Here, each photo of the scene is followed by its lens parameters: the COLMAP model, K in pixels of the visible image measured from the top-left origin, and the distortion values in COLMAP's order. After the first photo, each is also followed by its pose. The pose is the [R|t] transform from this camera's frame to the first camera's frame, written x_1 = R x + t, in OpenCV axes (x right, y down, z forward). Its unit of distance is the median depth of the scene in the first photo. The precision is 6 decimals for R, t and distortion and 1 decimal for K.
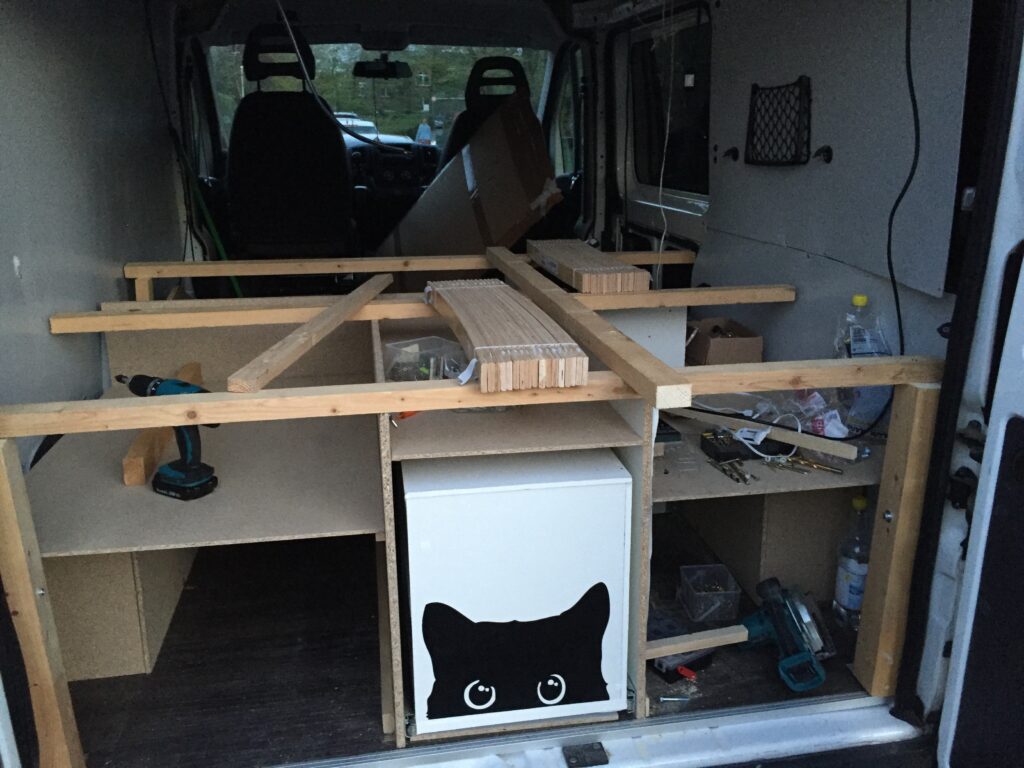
lens RADIAL K [[888.5, 0, 515.2], [0, 888.5, 379.5], [0, 0, 1]] dist [0.100027, -0.115549]
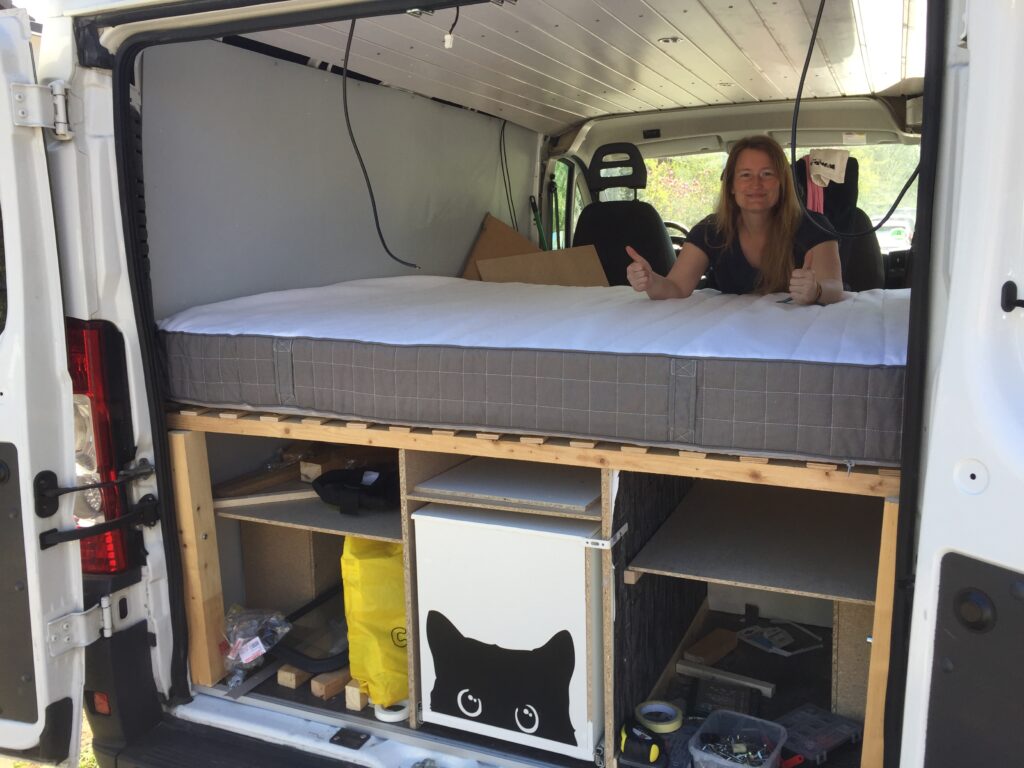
lens RADIAL K [[888.5, 0, 509.4], [0, 888.5, 389.5], [0, 0, 1]] dist [0.100027, -0.115549]
pose [[0.827254, 0.090284, -0.554527, 0.553571], [-0.141898, 0.988580, -0.050733, -0.002009], [0.543614, 0.120655, 0.830618, 0.002206]]
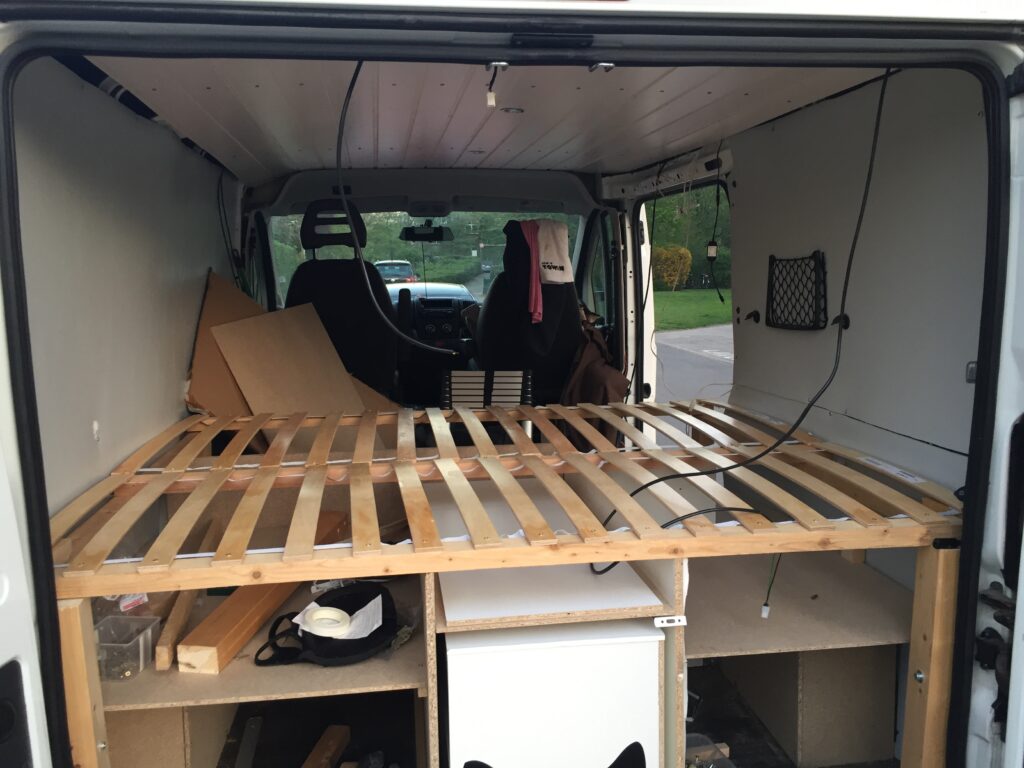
lens RADIAL K [[888.5, 0, 517.3], [0, 888.5, 383.7], [0, 0, 1]] dist [0.100027, -0.115549]
pose [[0.999341, -0.003551, -0.036137, -0.001796], [-0.001787, 0.989189, -0.146634, -0.022749], [0.036267, 0.146602, 0.988531, -0.070521]]
